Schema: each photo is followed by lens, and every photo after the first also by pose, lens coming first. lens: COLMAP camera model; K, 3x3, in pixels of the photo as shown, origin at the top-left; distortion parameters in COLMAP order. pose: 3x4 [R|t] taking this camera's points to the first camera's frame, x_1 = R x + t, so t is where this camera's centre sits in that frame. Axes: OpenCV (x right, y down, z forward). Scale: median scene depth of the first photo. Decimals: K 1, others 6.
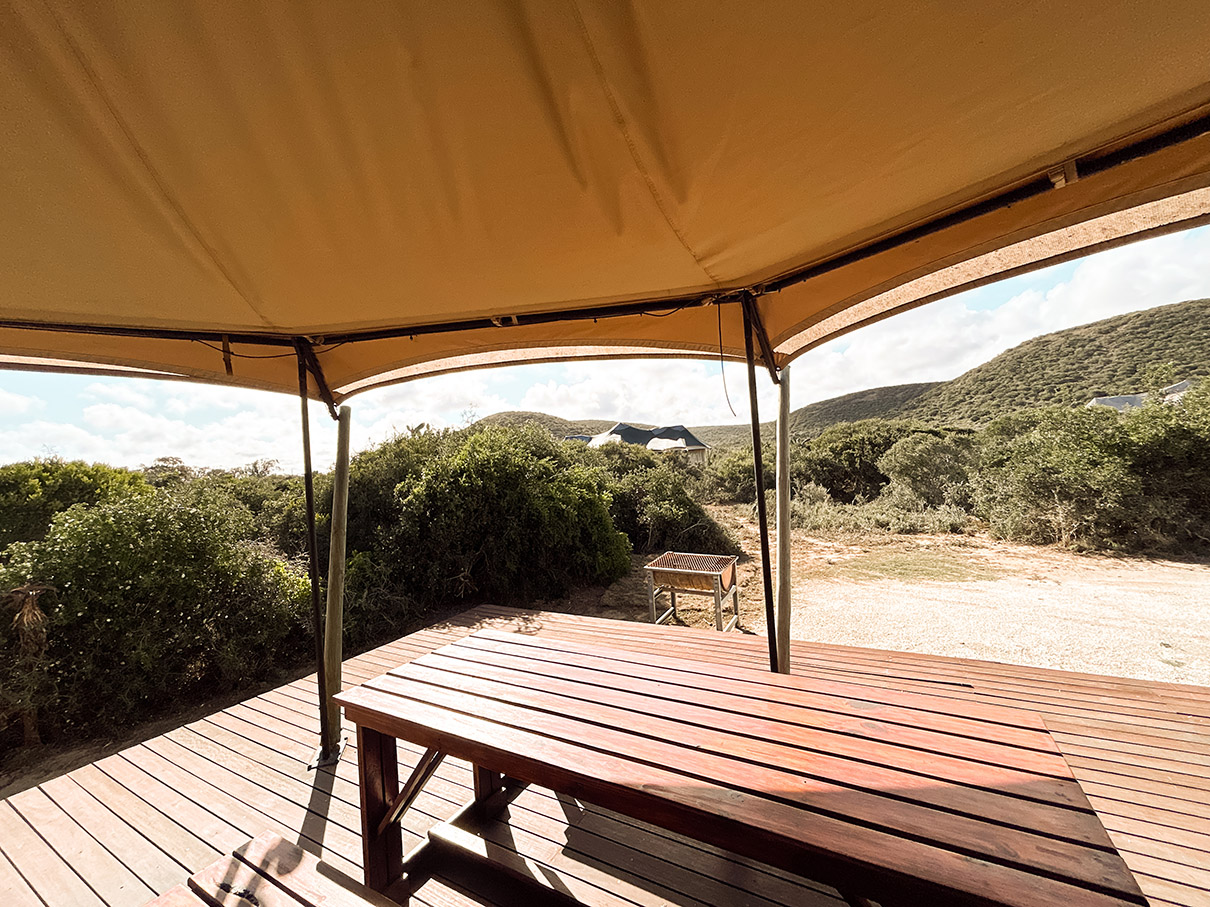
lens RADIAL K [[490.7, 0, 602.6], [0, 490.7, 450.4], [0, 0, 1]] dist [-0.001089, 0.000533]
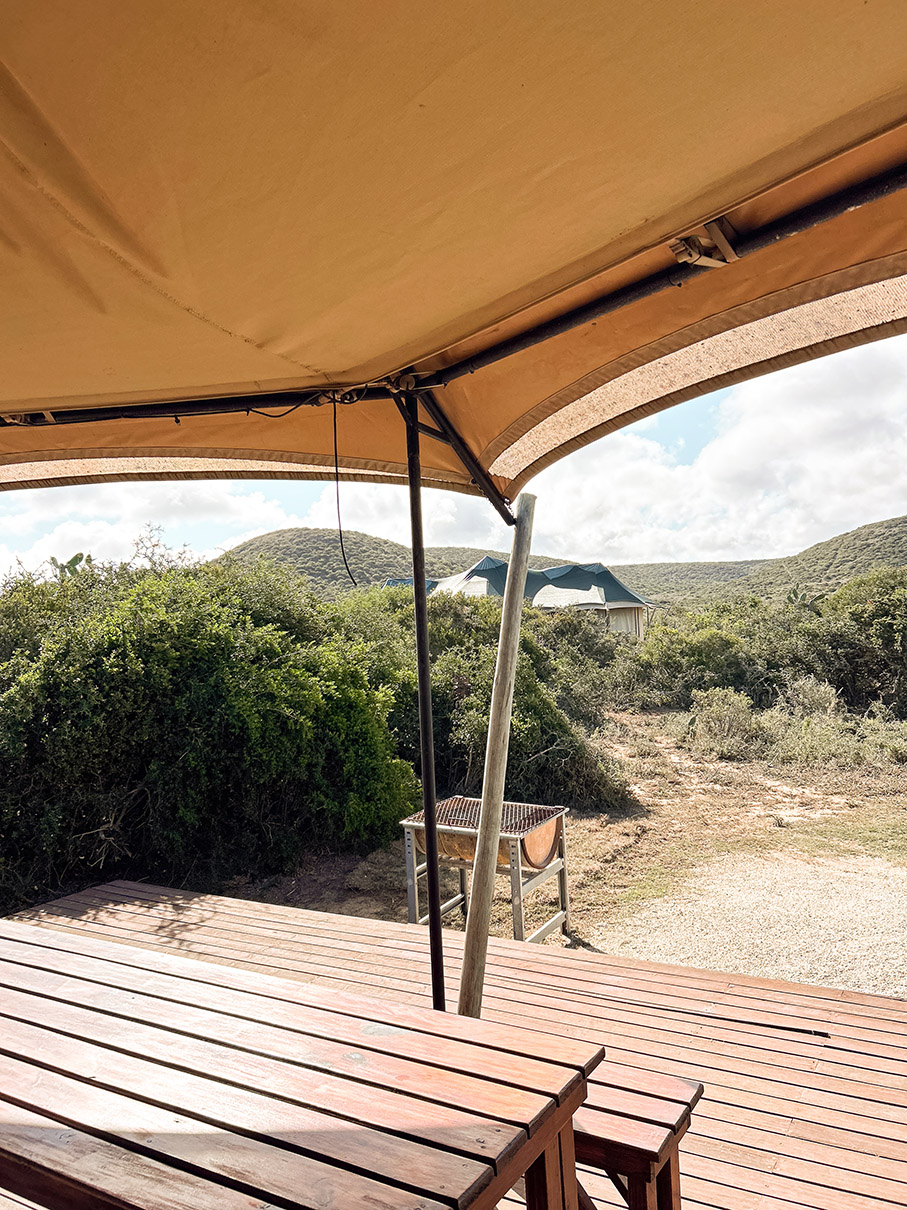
lens RADIAL K [[913.3, 0, 456.5], [0, 913.3, 613.5], [0, 0, 1]] dist [0.044283, -0.049042]
pose [[0.999636, 0.022485, -0.014882, 0.128450], [-0.022330, 0.999695, 0.010524, -0.014920], [0.015114, -0.010188, 0.999834, -0.053661]]
